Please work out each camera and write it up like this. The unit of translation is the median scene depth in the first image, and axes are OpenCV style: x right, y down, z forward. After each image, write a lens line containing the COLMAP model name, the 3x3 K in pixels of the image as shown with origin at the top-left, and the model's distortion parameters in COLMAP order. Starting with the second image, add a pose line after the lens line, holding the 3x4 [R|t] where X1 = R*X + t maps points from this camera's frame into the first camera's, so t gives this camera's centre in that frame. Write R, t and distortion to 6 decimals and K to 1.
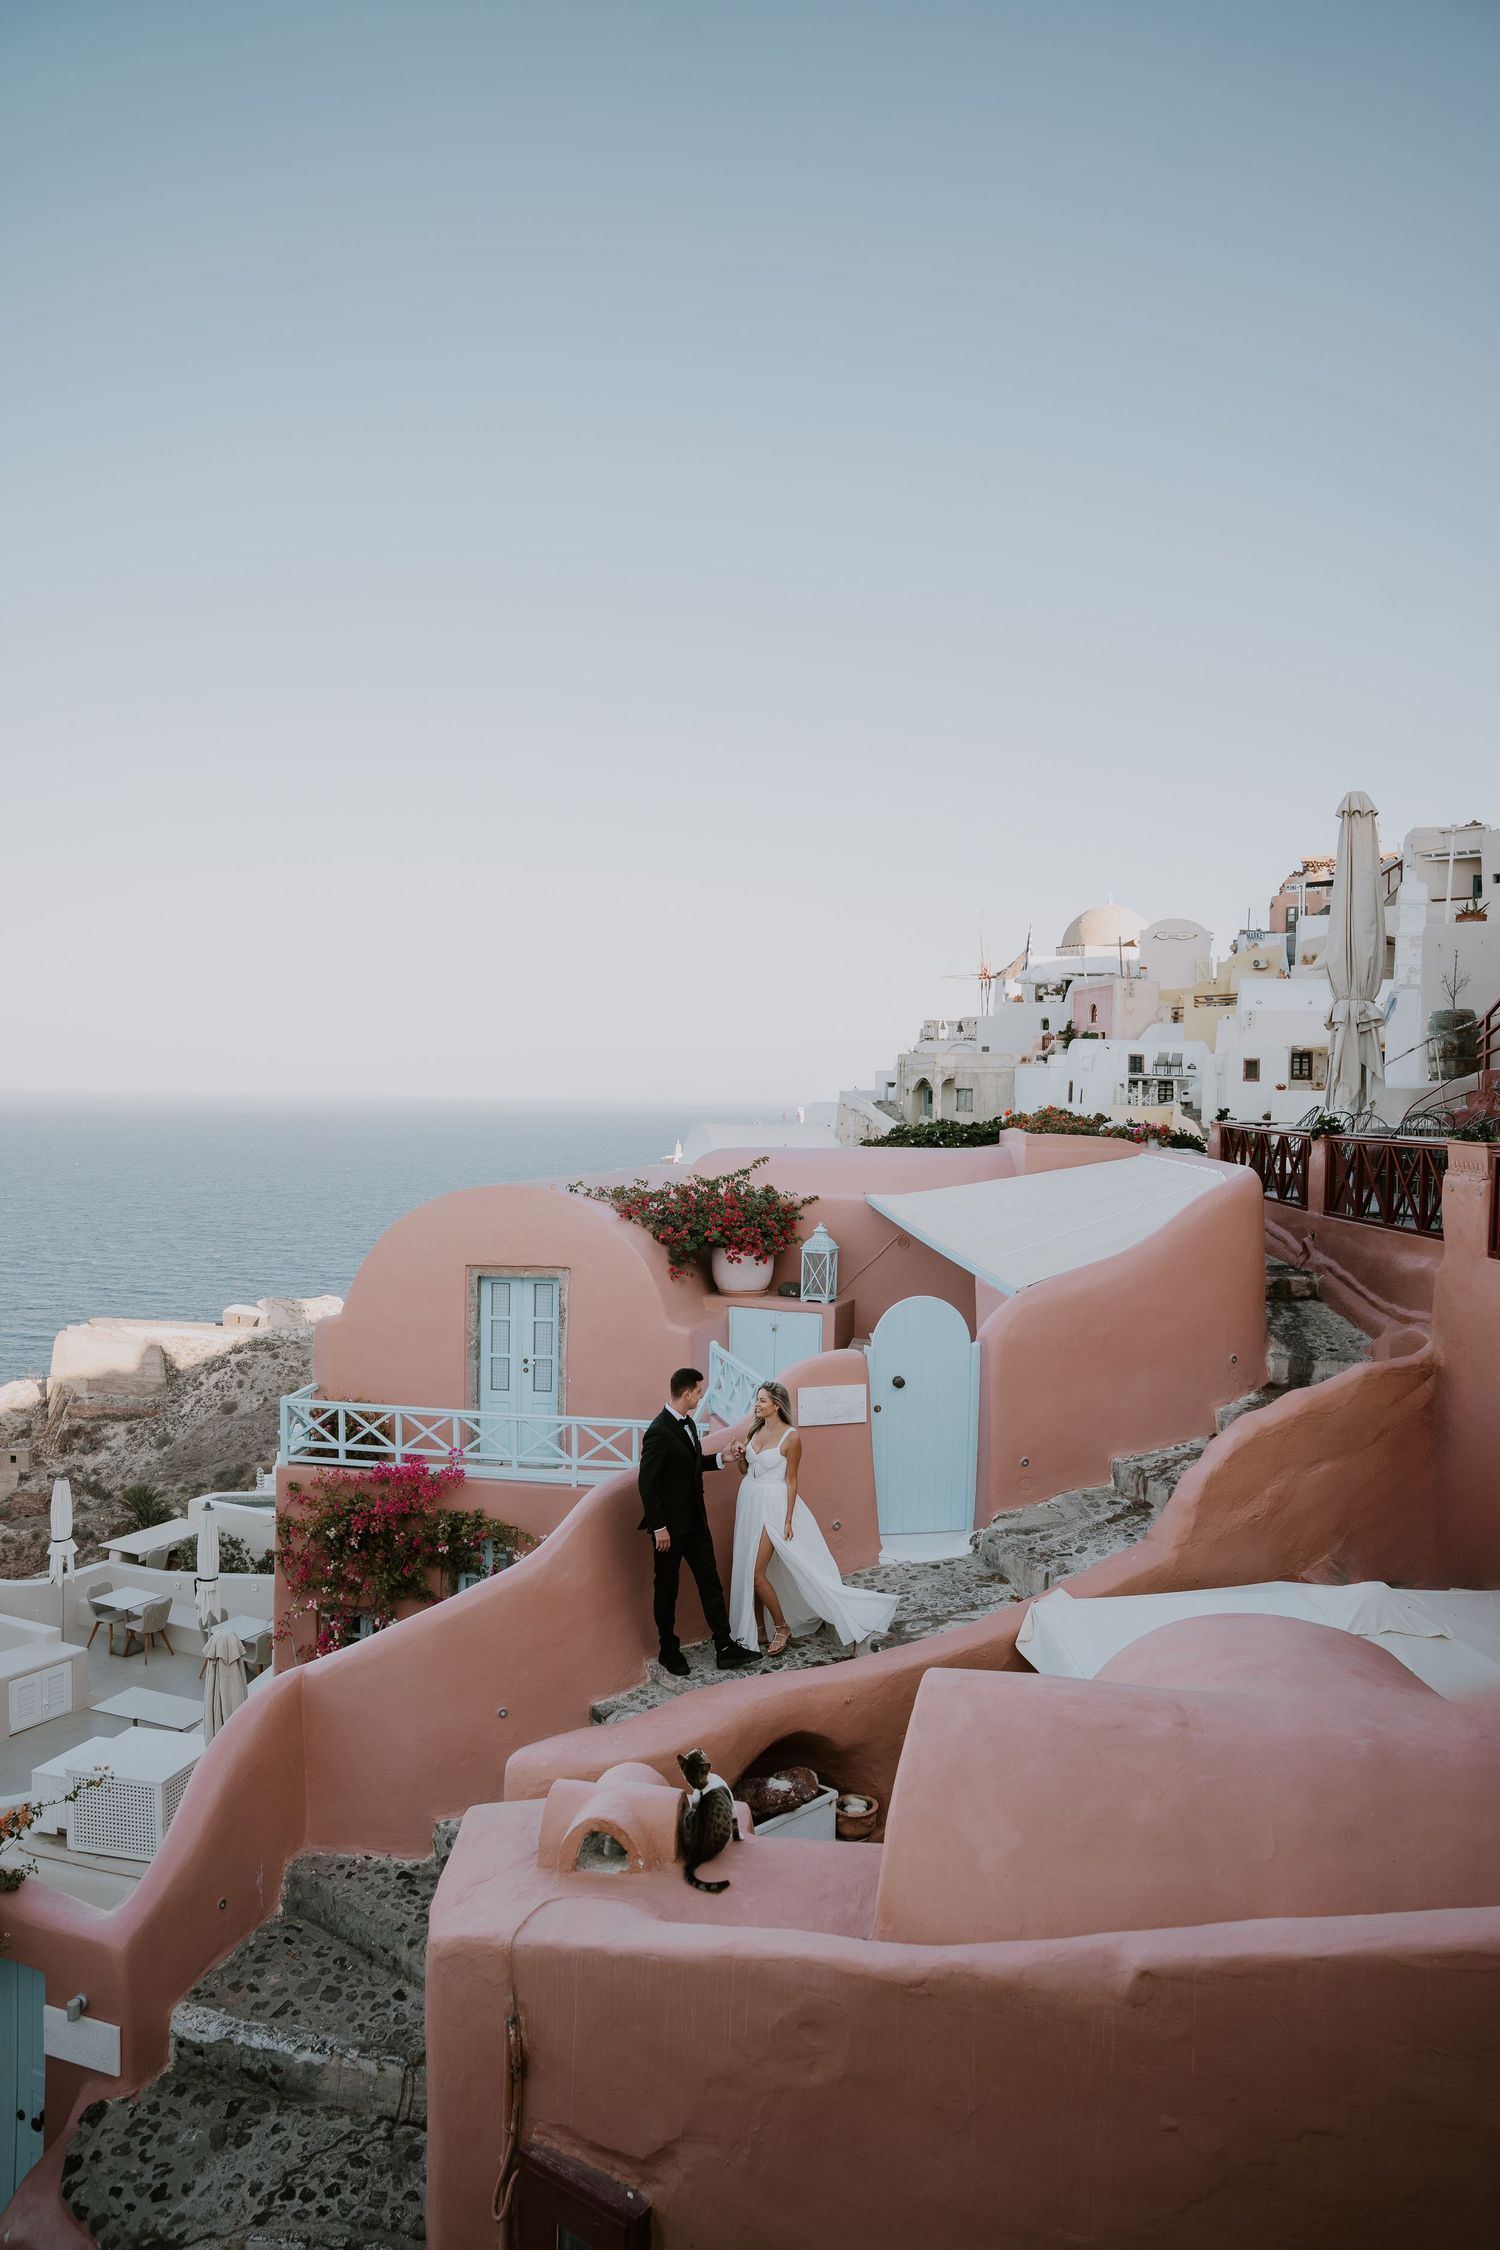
lens RADIAL K [[1615.7, 0, 786.9], [0, 1615.7, 1077.1], [0, 0, 1]] dist [-0.117977, 0.039560]
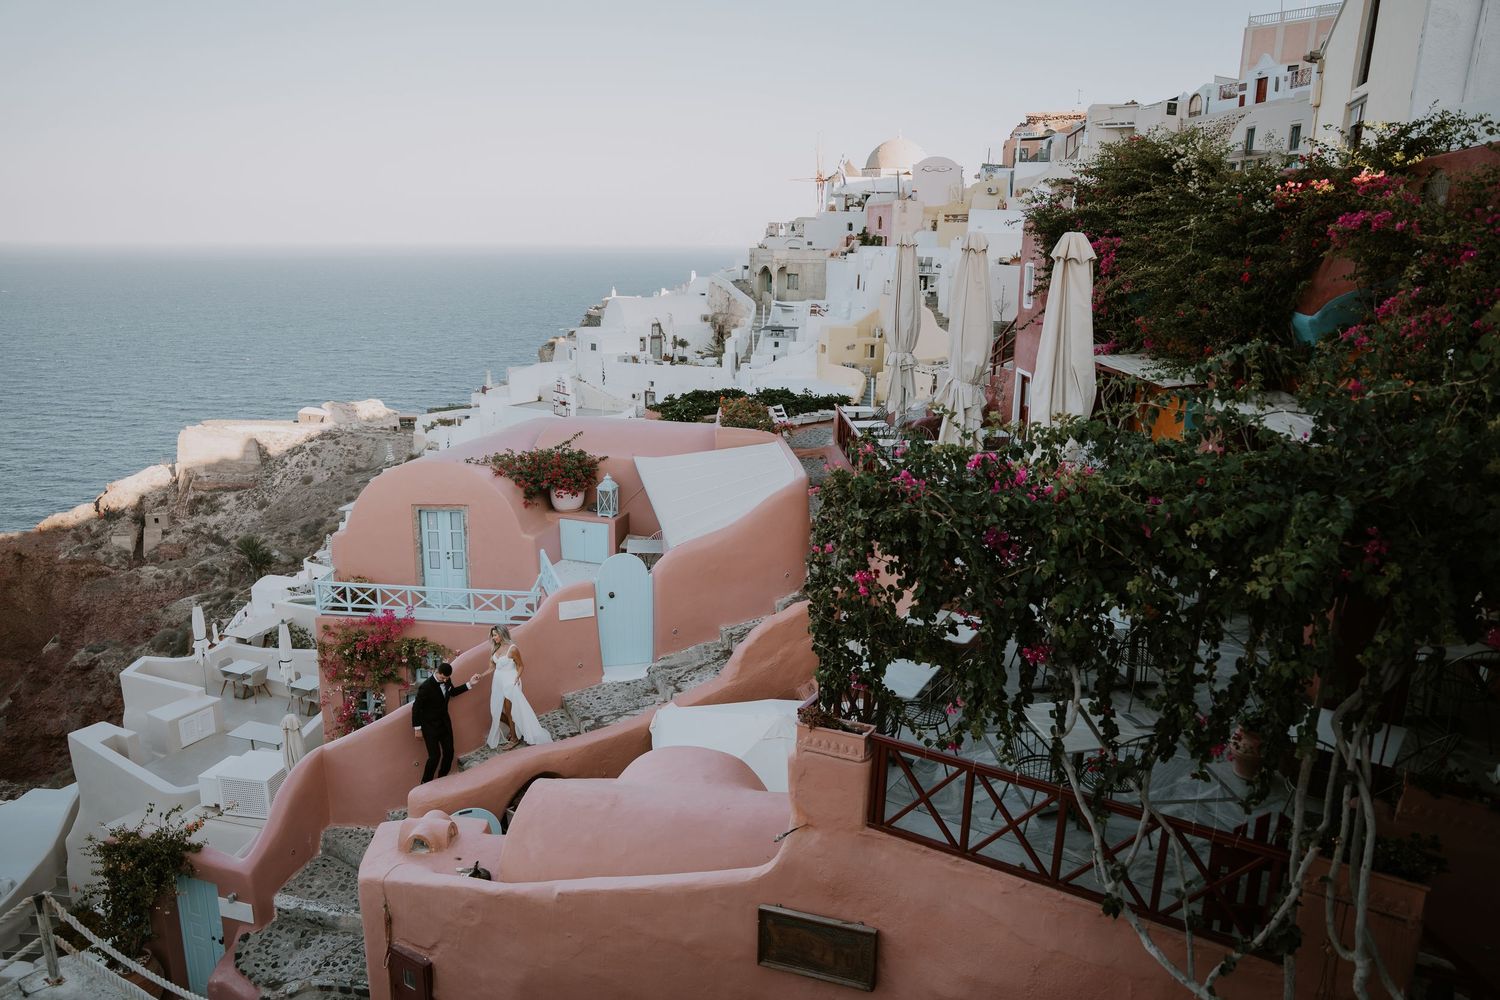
lens RADIAL K [[1145.3, 0, 766.9], [0, 1145.3, 498.2], [0, 0, 1]] dist [-0.104049, 0.071476]
pose [[0.998462, -0.016147, 0.053040, 0.135767], [0.003171, 0.971715, 0.236134, -0.192661], [-0.055353, -0.235602, 0.970272, -0.275769]]
